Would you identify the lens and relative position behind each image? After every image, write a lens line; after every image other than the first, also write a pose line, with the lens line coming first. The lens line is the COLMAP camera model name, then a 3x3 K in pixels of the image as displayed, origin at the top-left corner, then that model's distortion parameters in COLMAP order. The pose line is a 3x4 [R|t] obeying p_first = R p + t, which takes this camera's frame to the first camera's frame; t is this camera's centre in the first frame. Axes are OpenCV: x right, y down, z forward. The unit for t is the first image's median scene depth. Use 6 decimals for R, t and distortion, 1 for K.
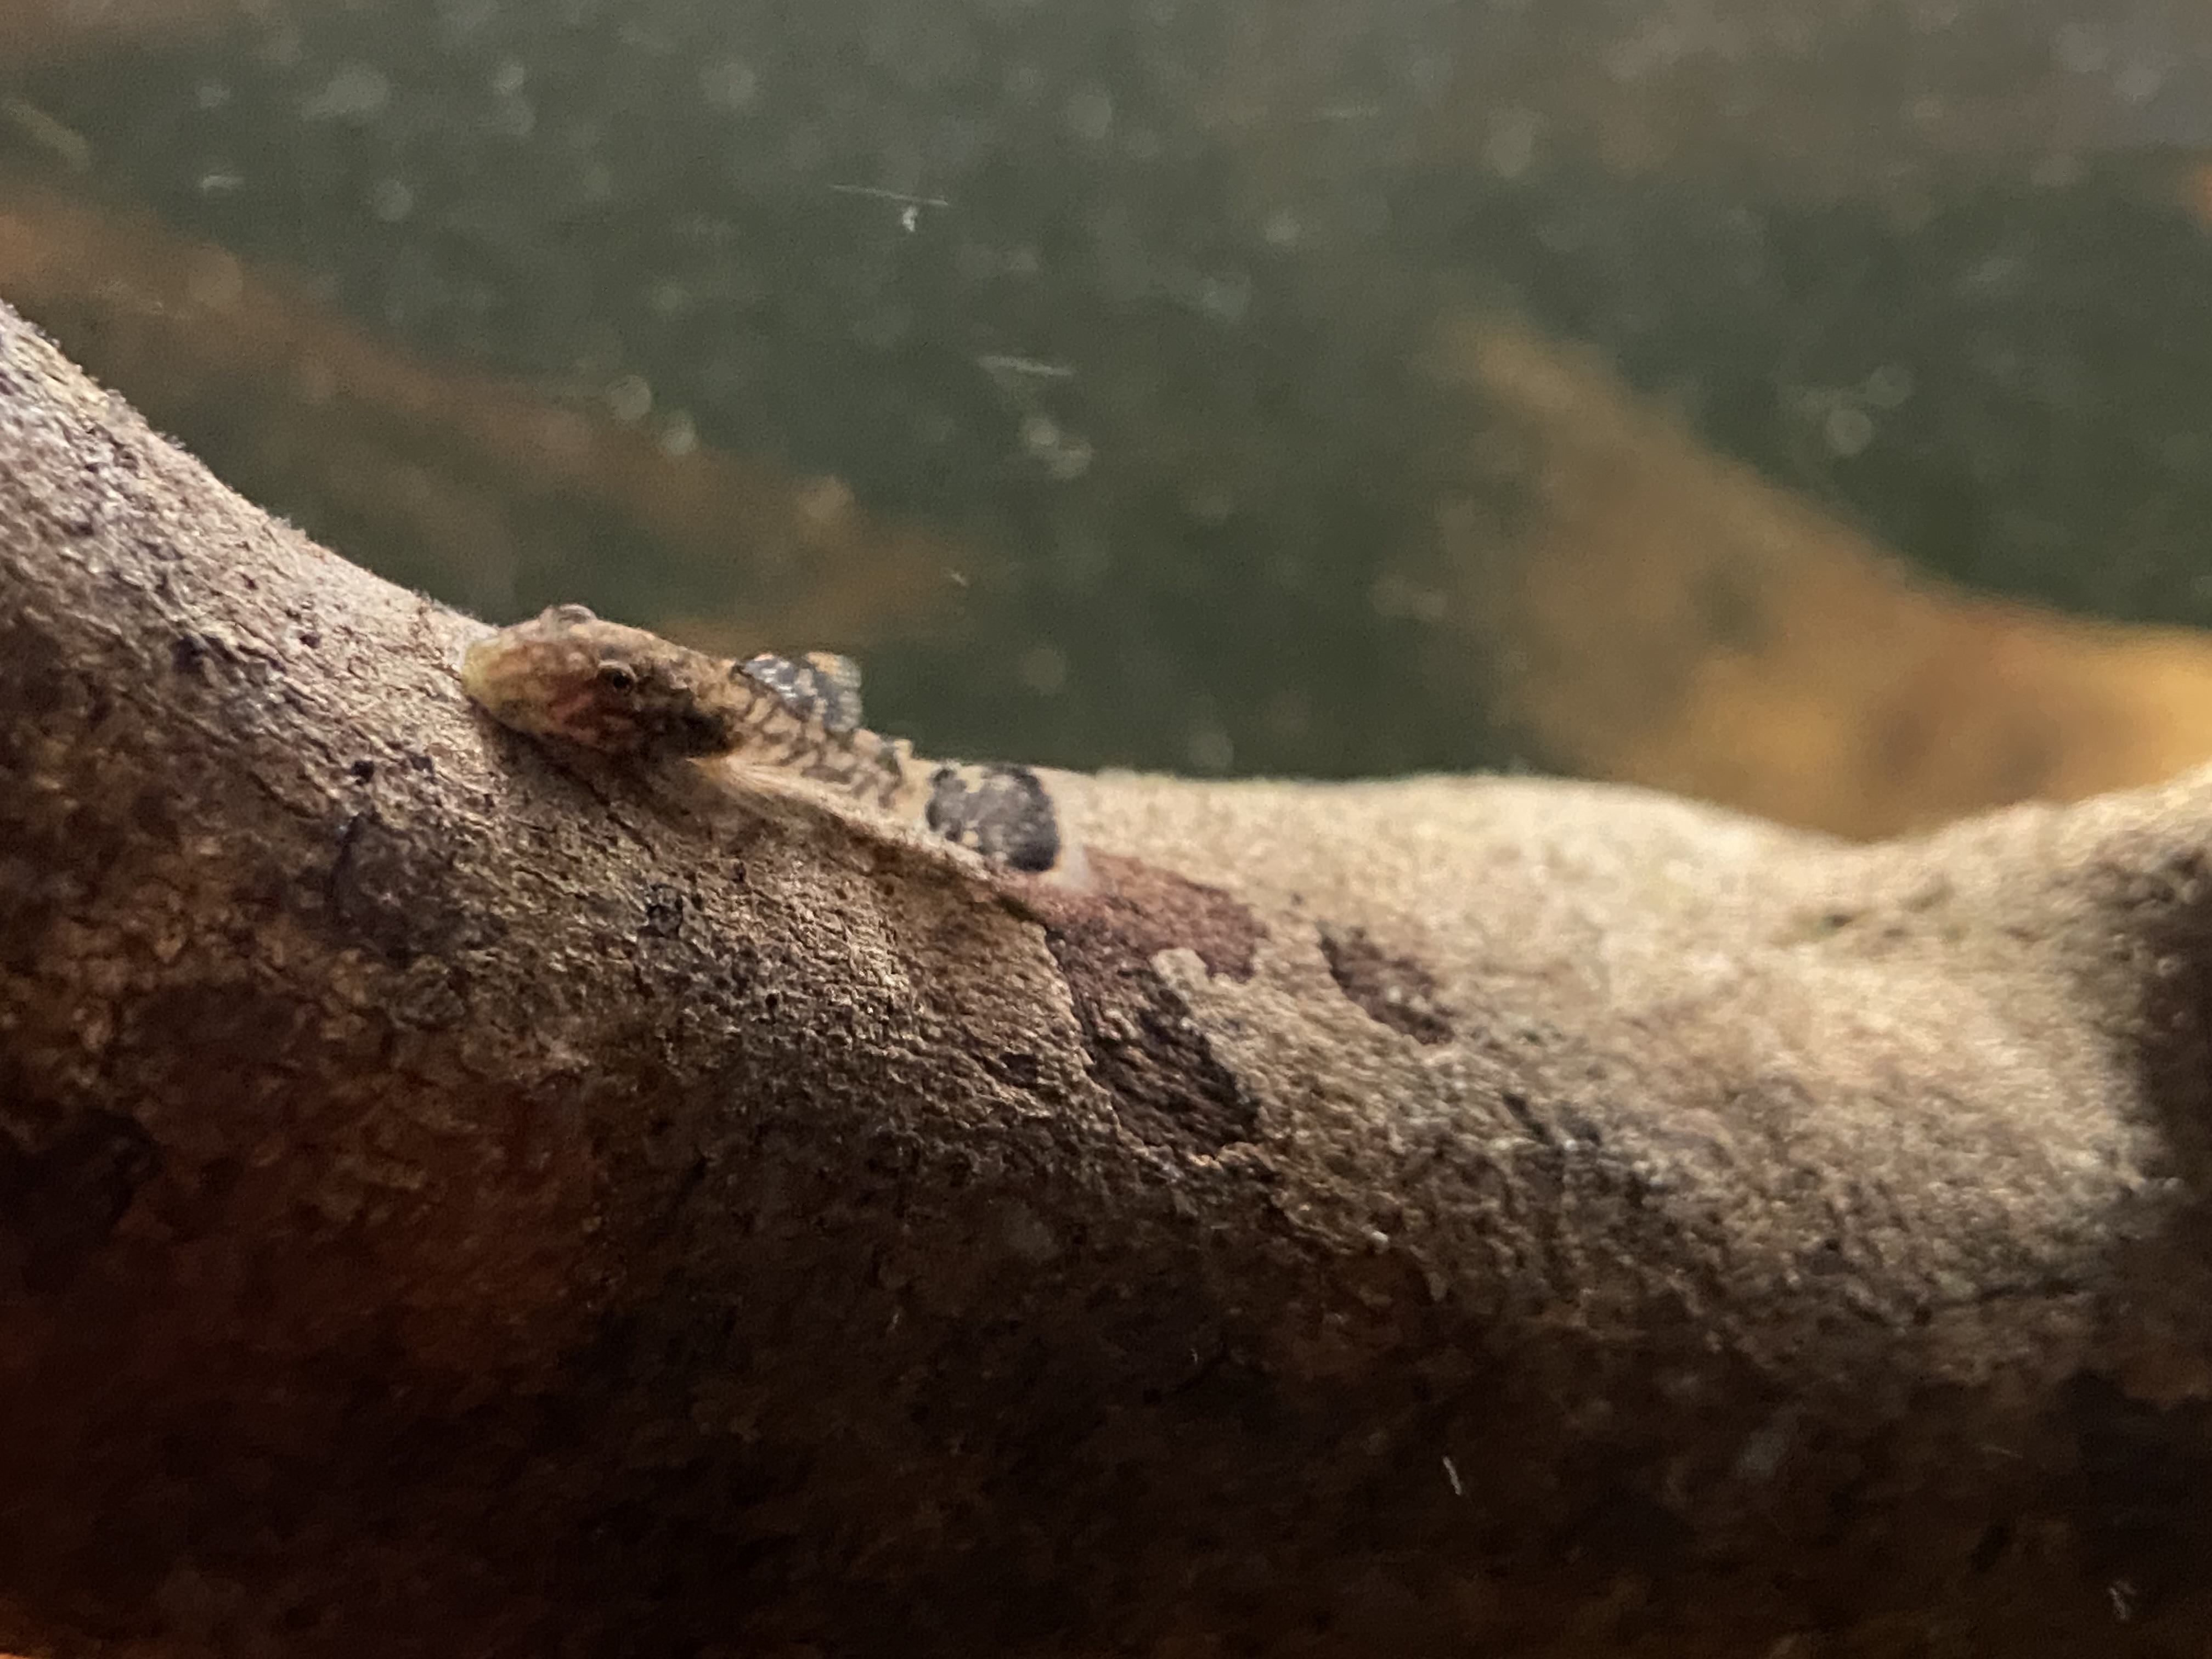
lens RADIAL K [[3738.1, 0, 1106.0], [0, 3738.1, 829.5], [0, 0, 1]] dist [0.064160, 0.057554]
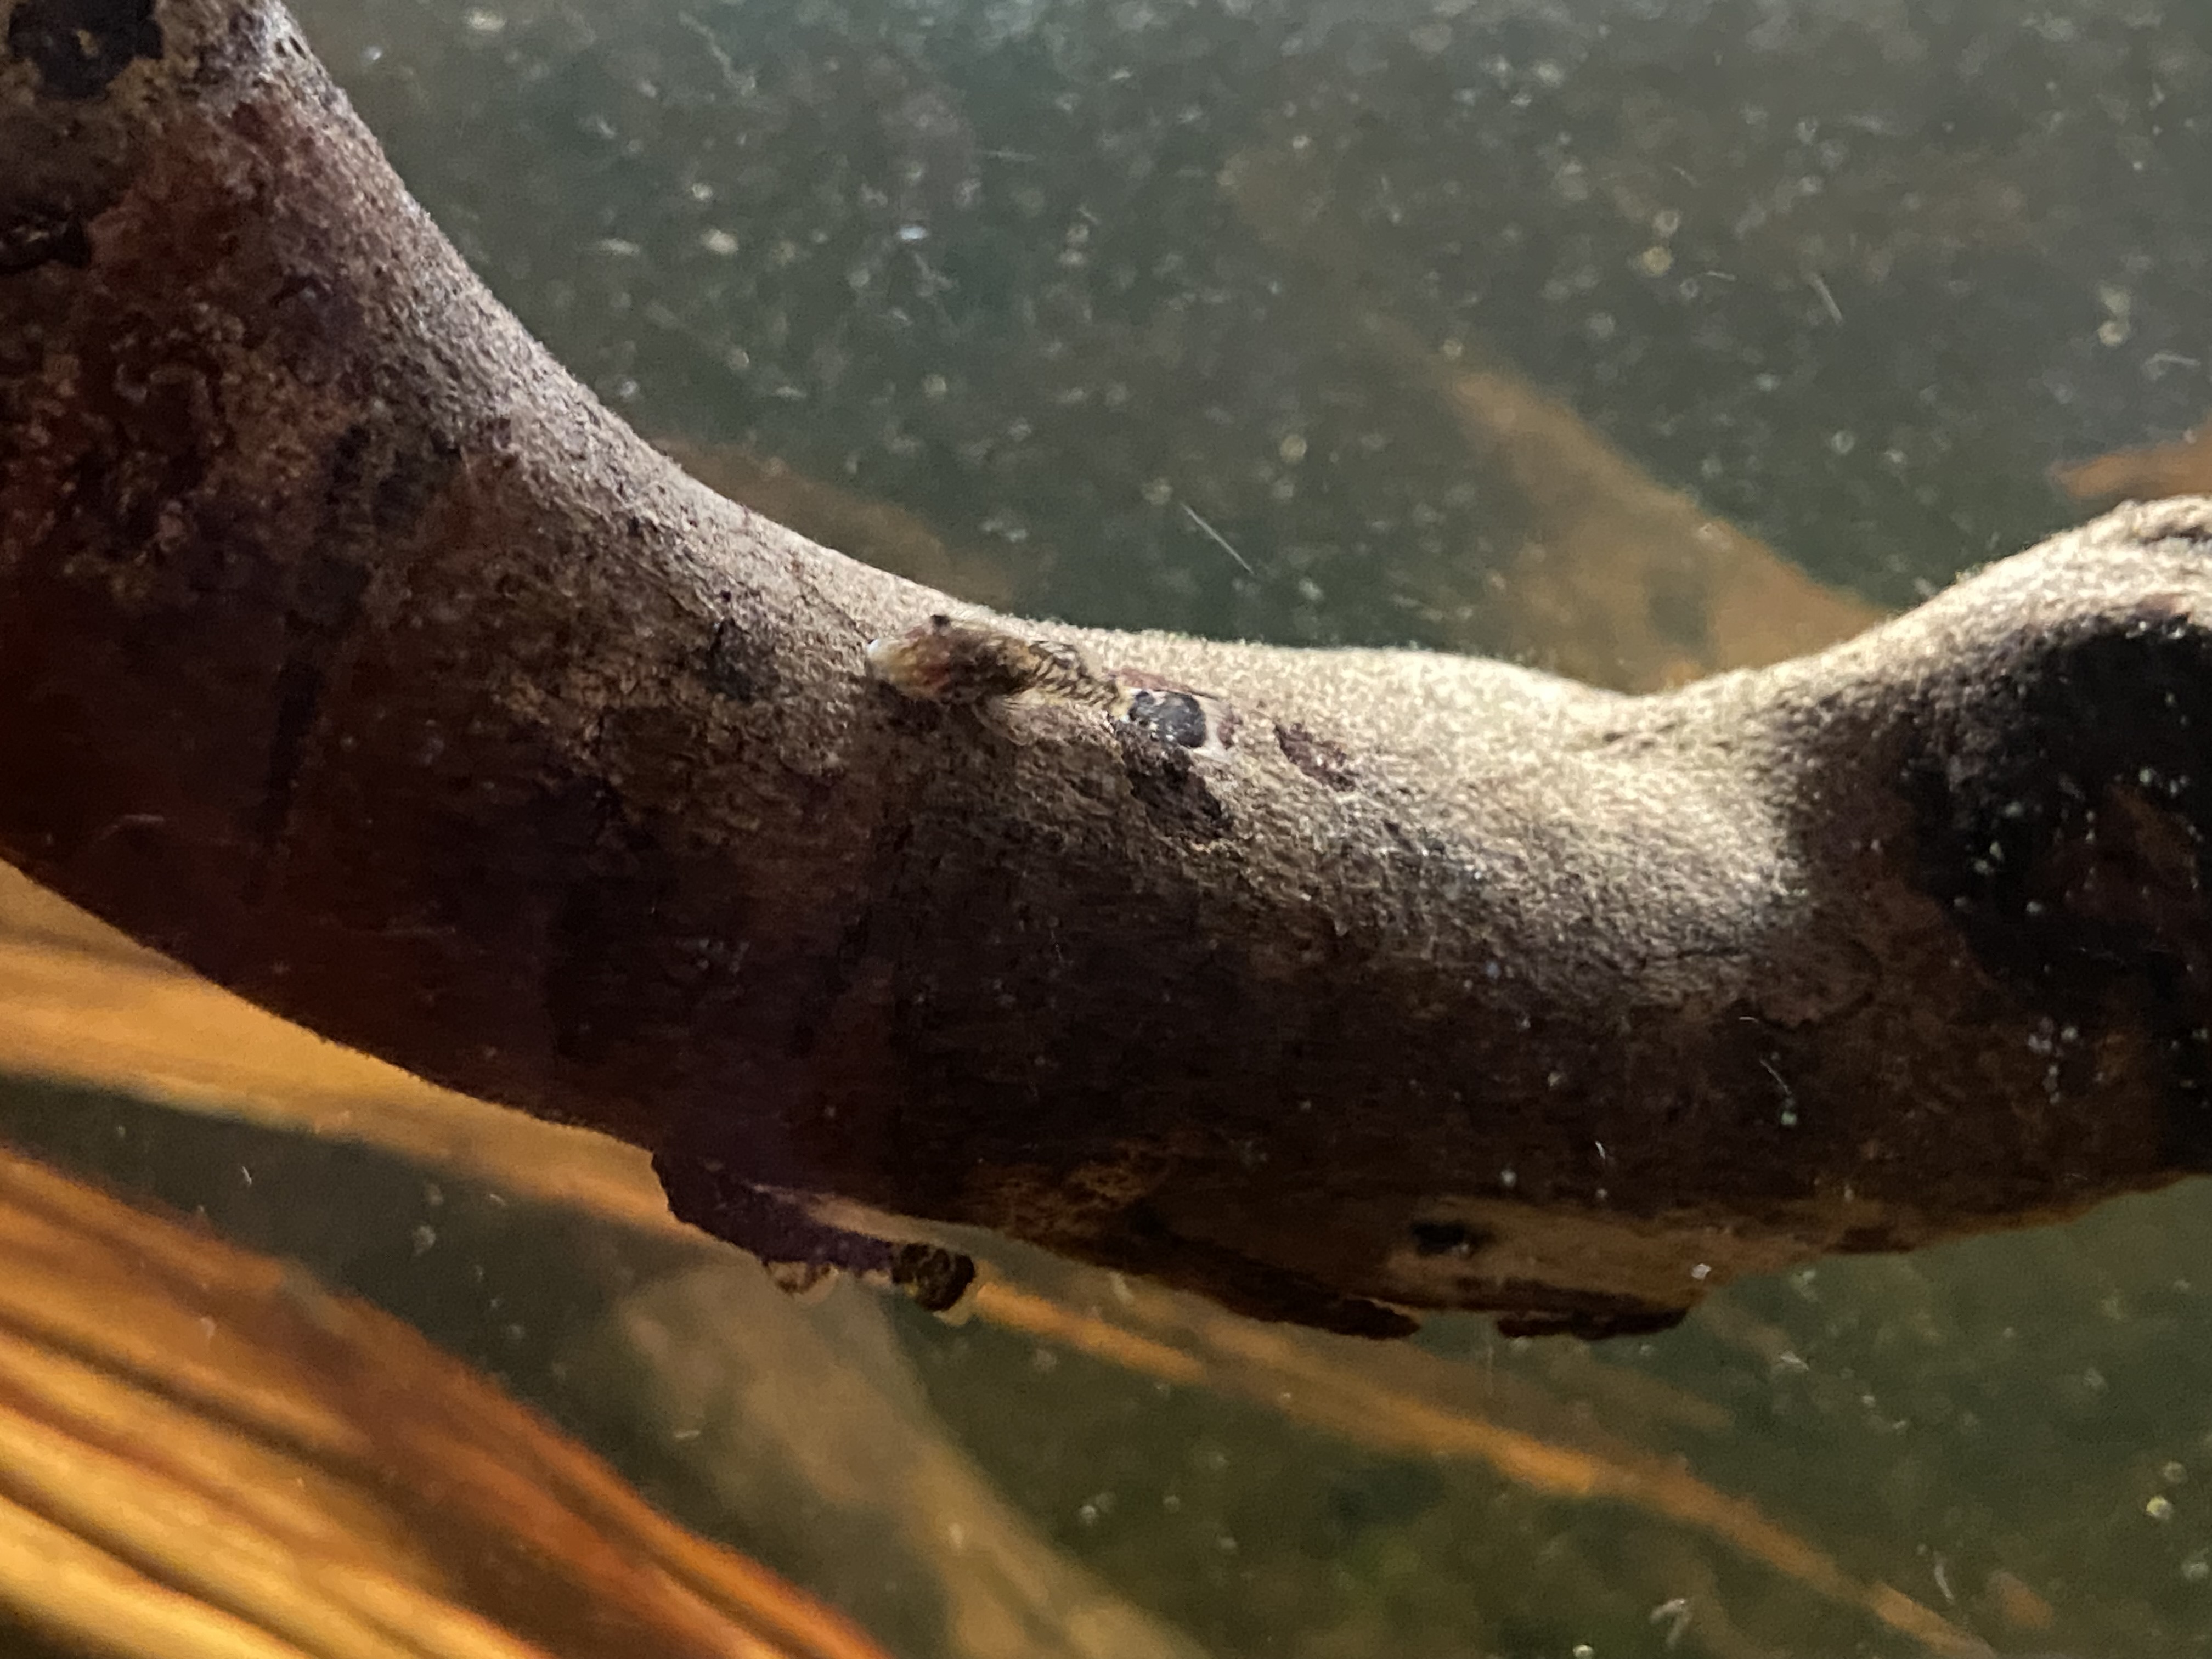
lens RADIAL K [[3273.2, 0, 1106.0], [0, 3273.2, 829.5], [0, 0, 1]] dist [-0.016825, -0.005263]
pose [[0.999873, 0.010773, -0.011742, 0.000918], [-0.010690, 0.999918, 0.007073, 0.064868], [0.011817, -0.006947, 0.999906, -0.432544]]
